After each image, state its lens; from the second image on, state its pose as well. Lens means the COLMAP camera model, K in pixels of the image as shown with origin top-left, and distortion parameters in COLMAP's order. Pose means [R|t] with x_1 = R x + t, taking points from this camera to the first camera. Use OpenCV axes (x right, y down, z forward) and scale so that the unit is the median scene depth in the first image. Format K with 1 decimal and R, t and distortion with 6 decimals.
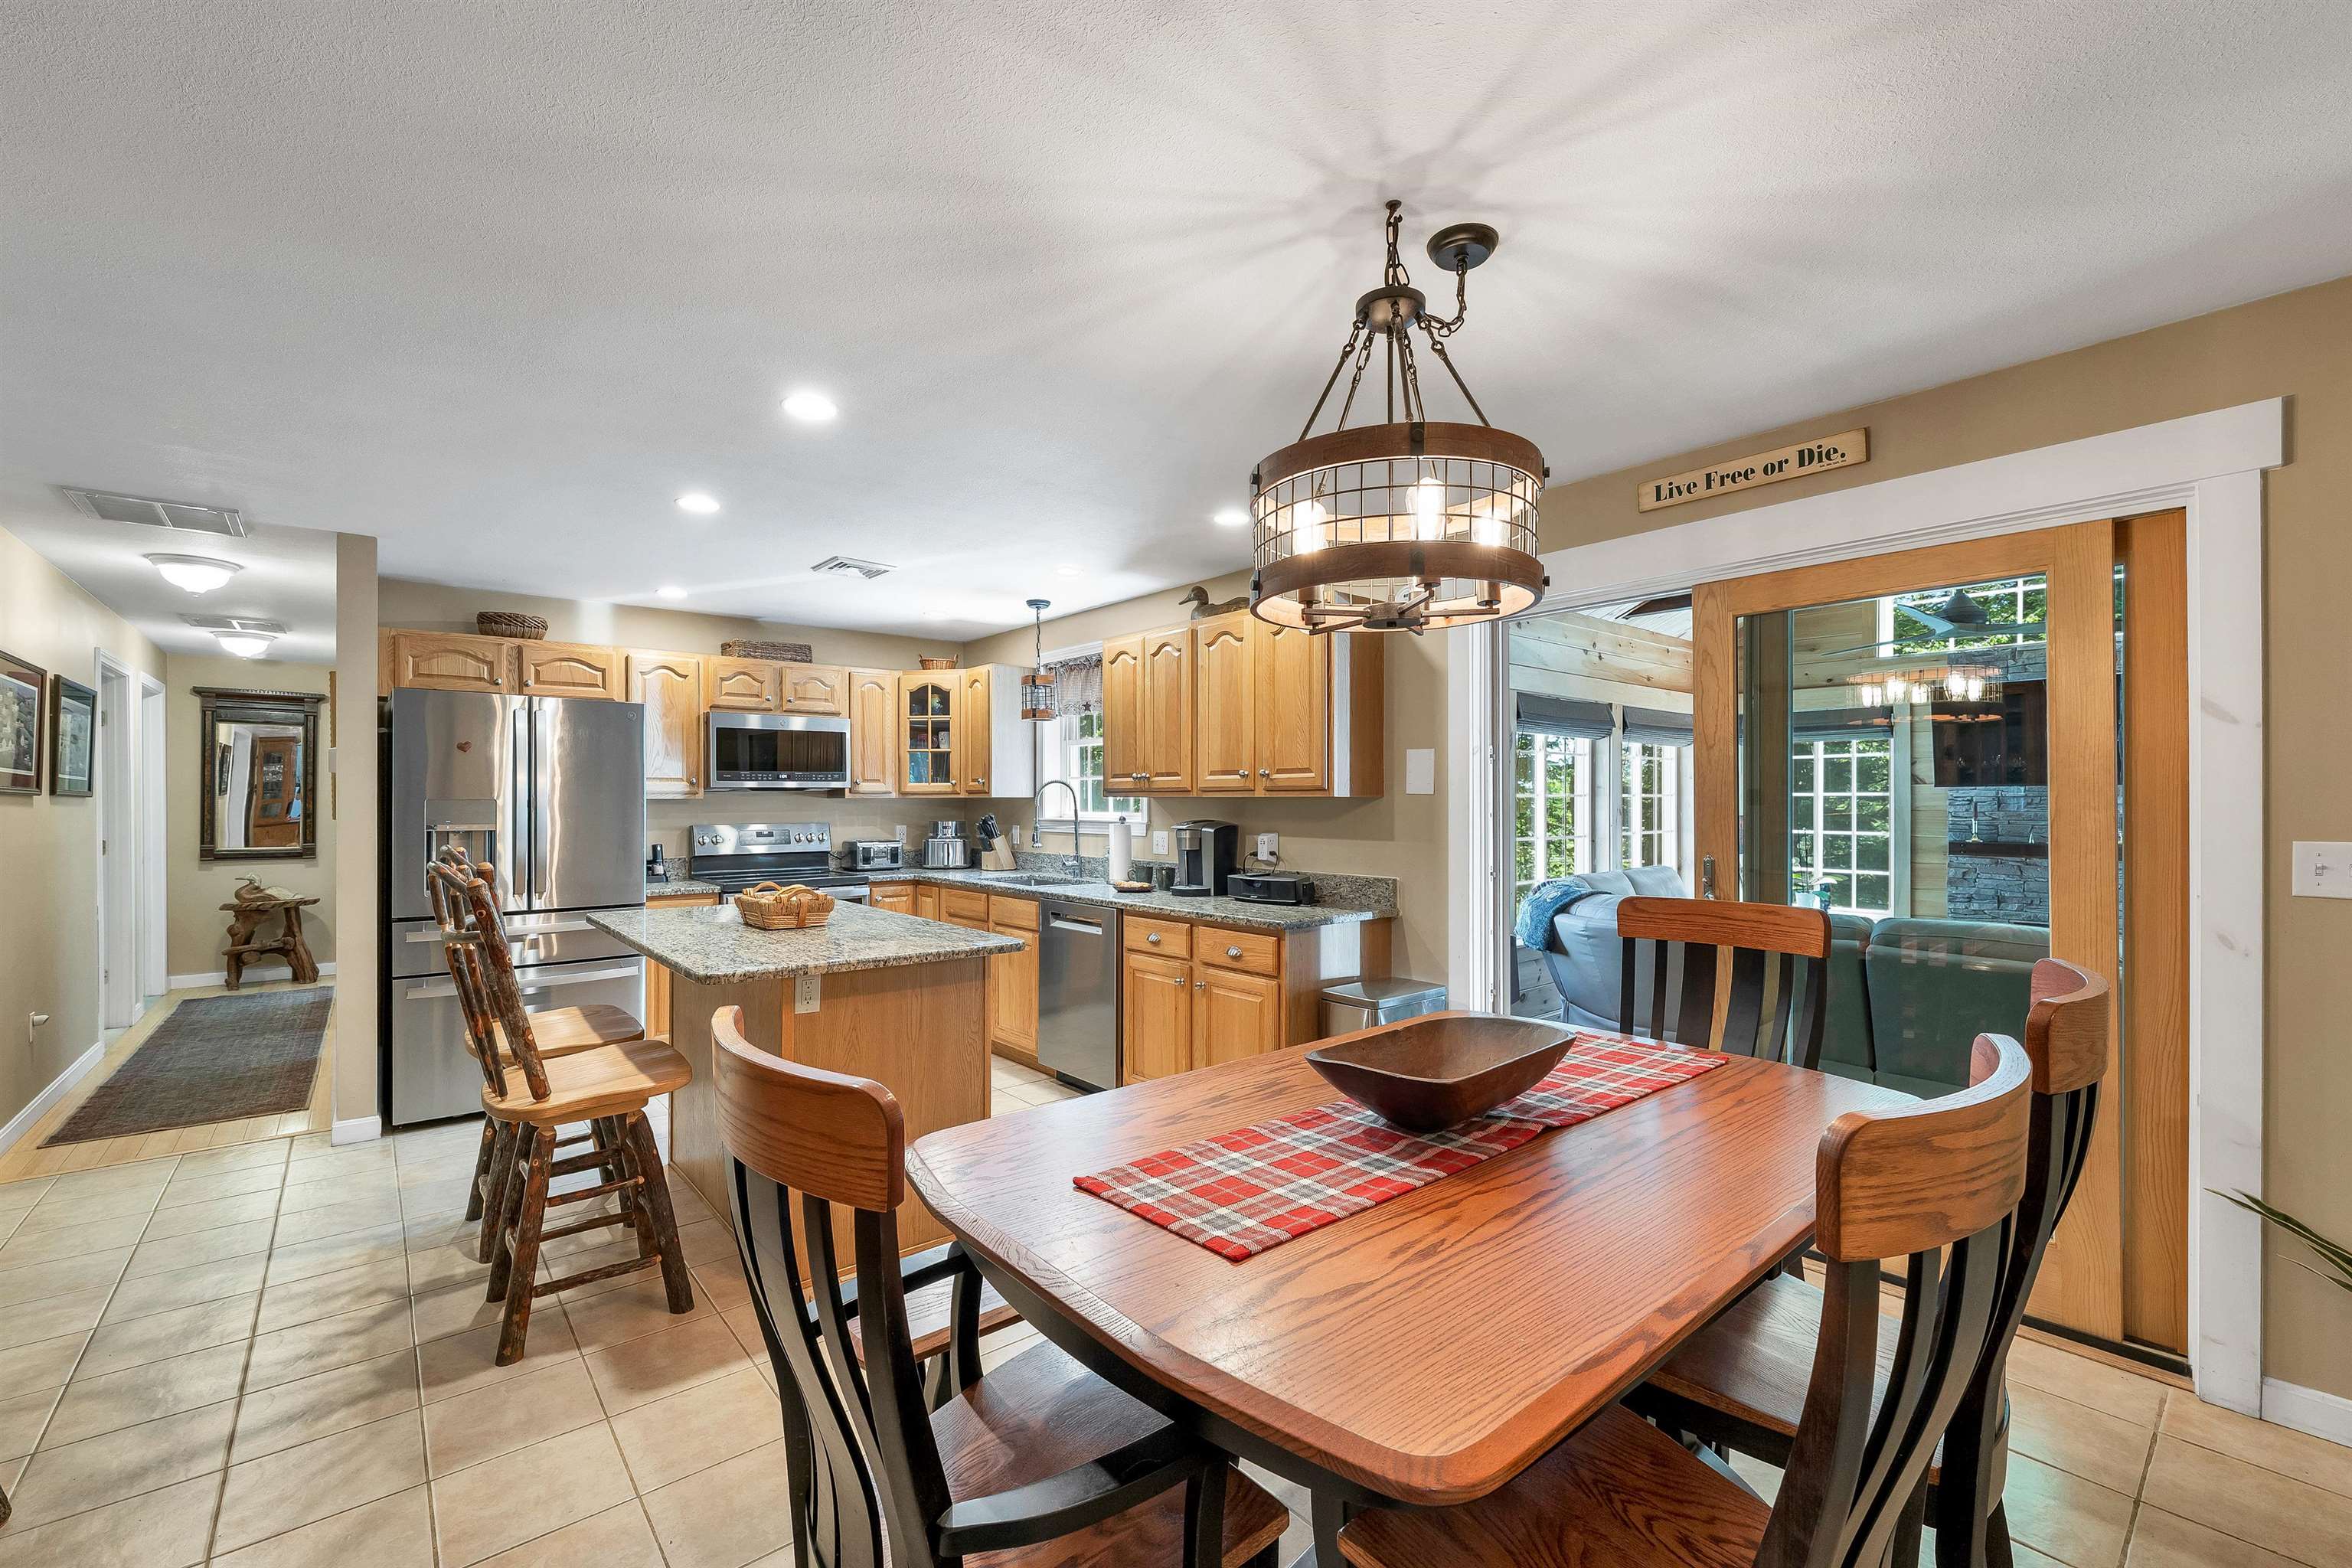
lens RADIAL K [[974.6, 0, 1181.4], [0, 974.6, 796.7], [0, 0, 1]] dist [0.002536, 0.000036]
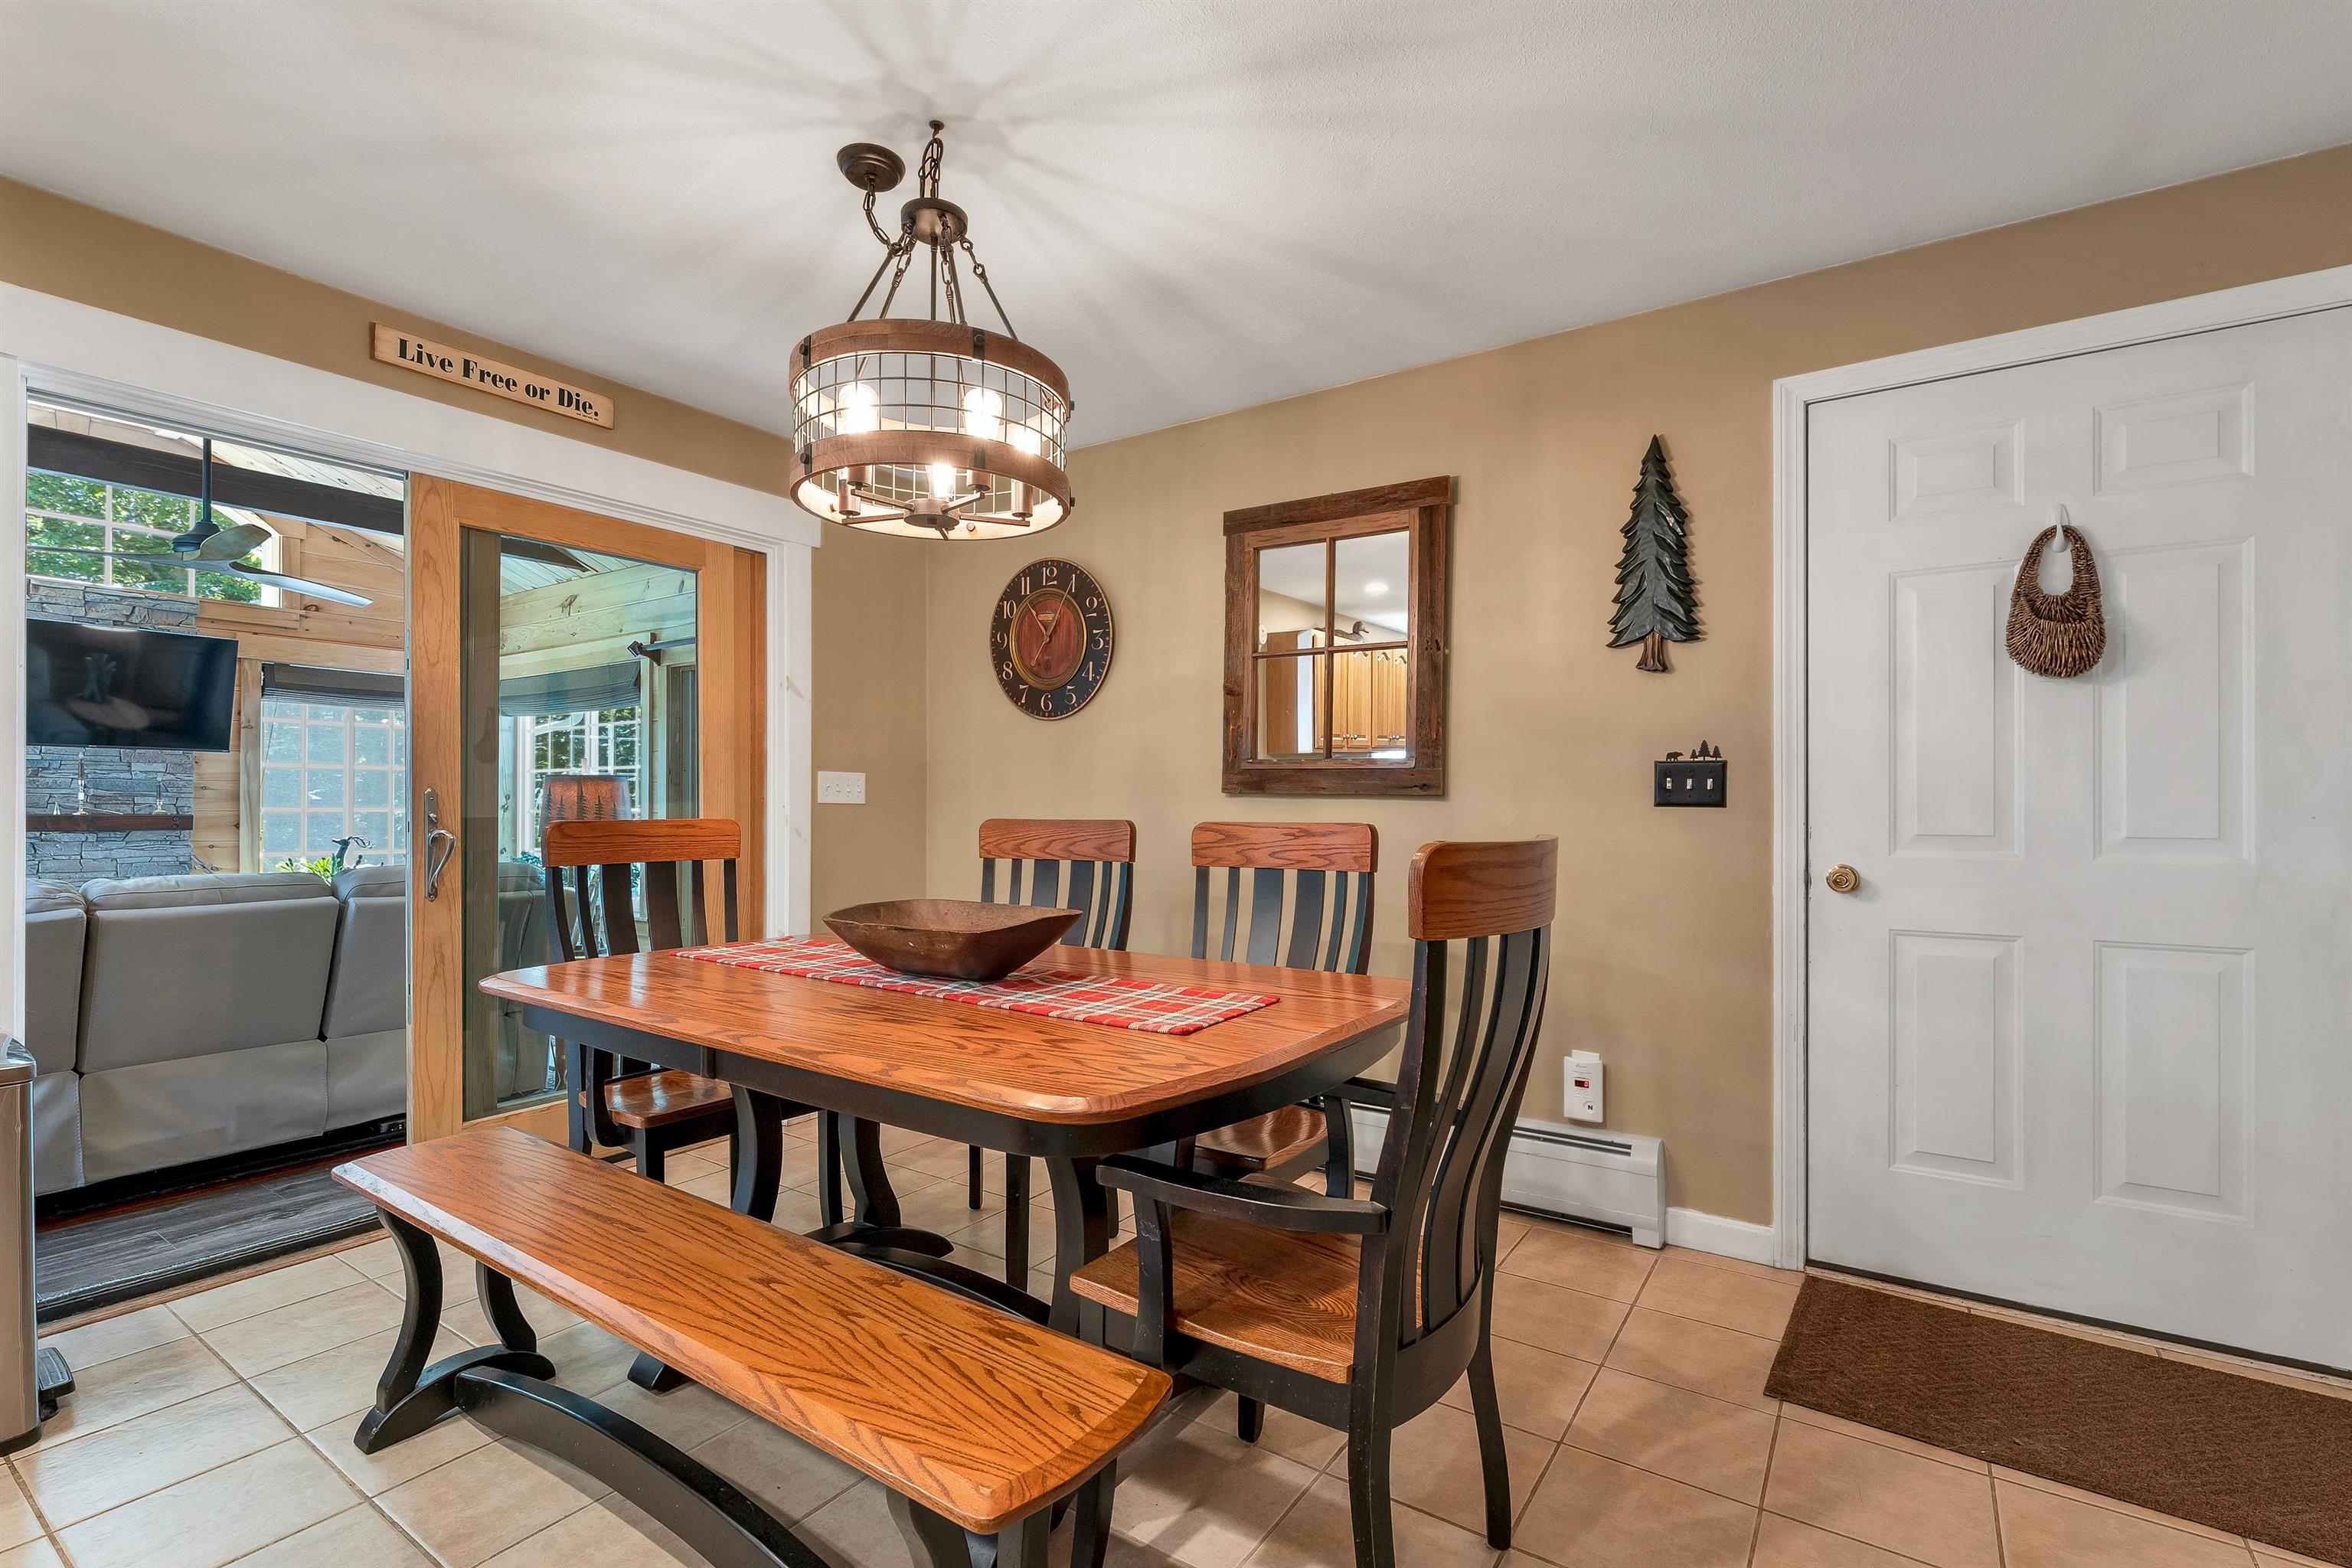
lens RADIAL K [[1063.7, 0, 1173.5], [0, 1063.7, 803.0], [0, 0, 1]] dist [0.001081, 0.000107]
pose [[-0.267353, 0.006529, 0.963577, -0.322306], [-0.007141, 0.999936, -0.008757, 0.044821], [-0.963572, -0.009222, -0.267289, 0.356366]]
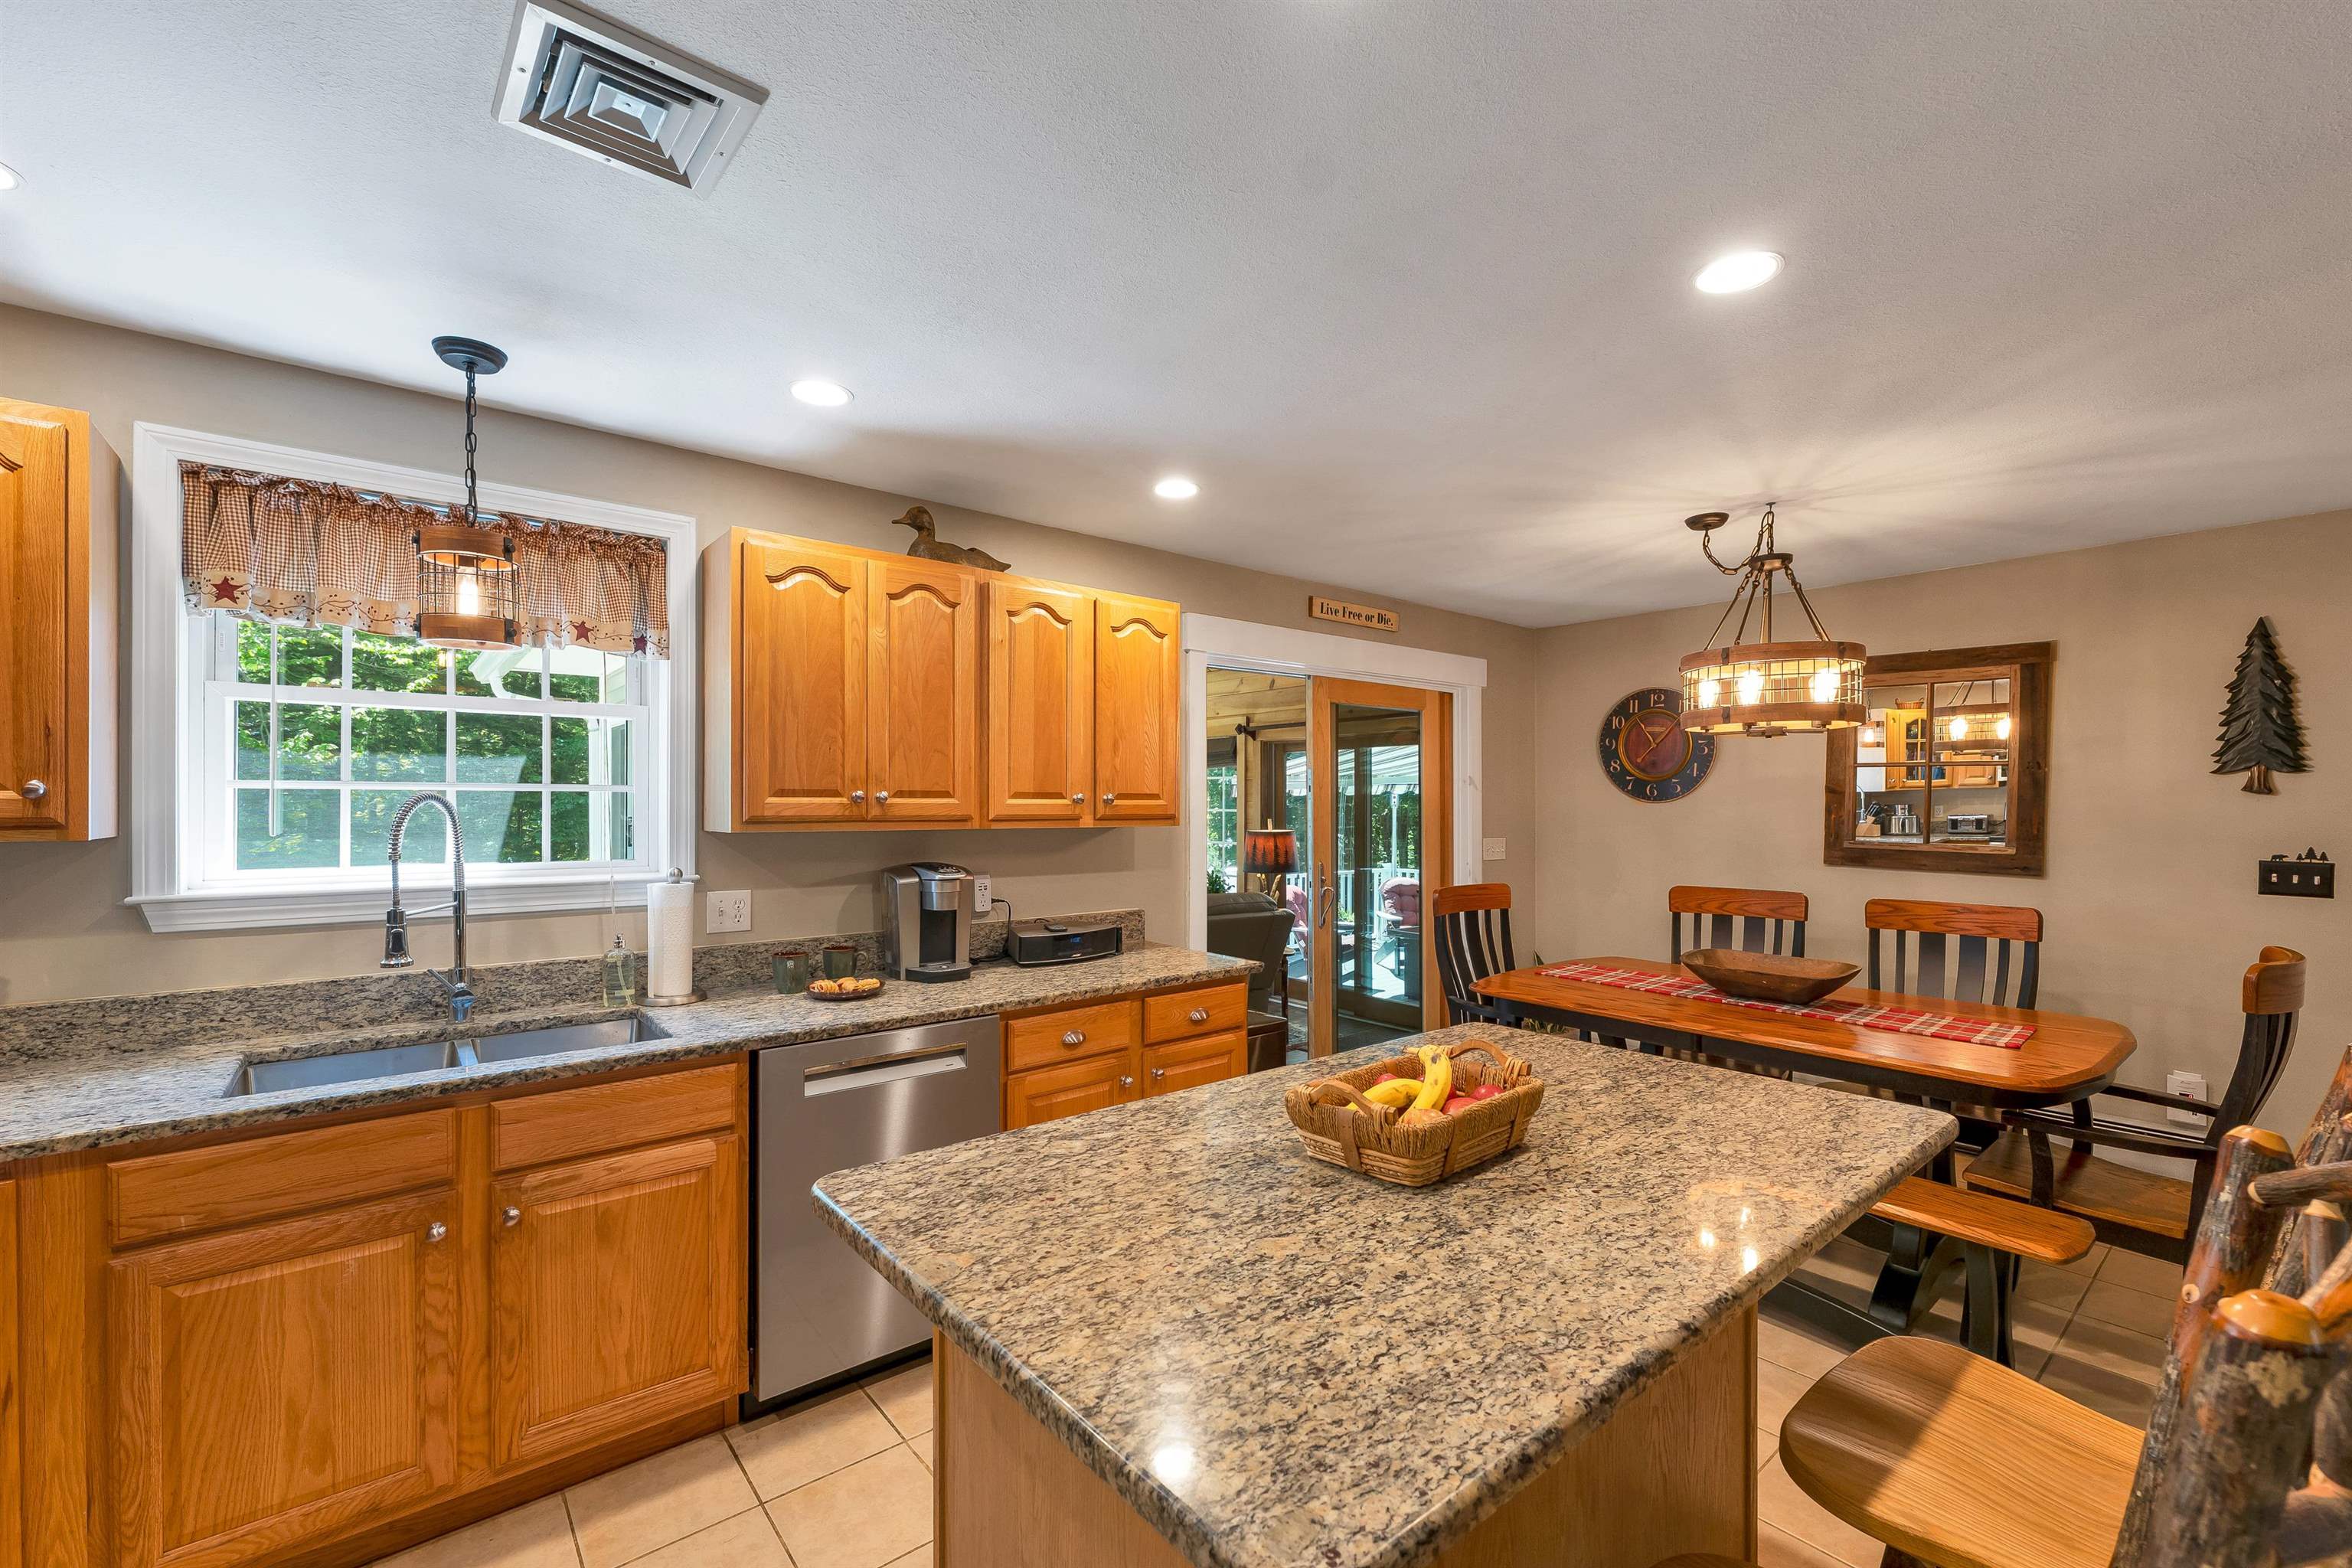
lens RADIAL K [[970.7, 0, 1153.6], [0, 970.7, 799.6], [0, 0, 1]] dist [0.000545, -0.000484]
pose [[0.023340, 0.002552, 0.999724, -0.541346], [-0.007669, 0.999968, -0.002374, -0.016145], [-0.999698, -0.007611, 0.023359, 0.708381]]
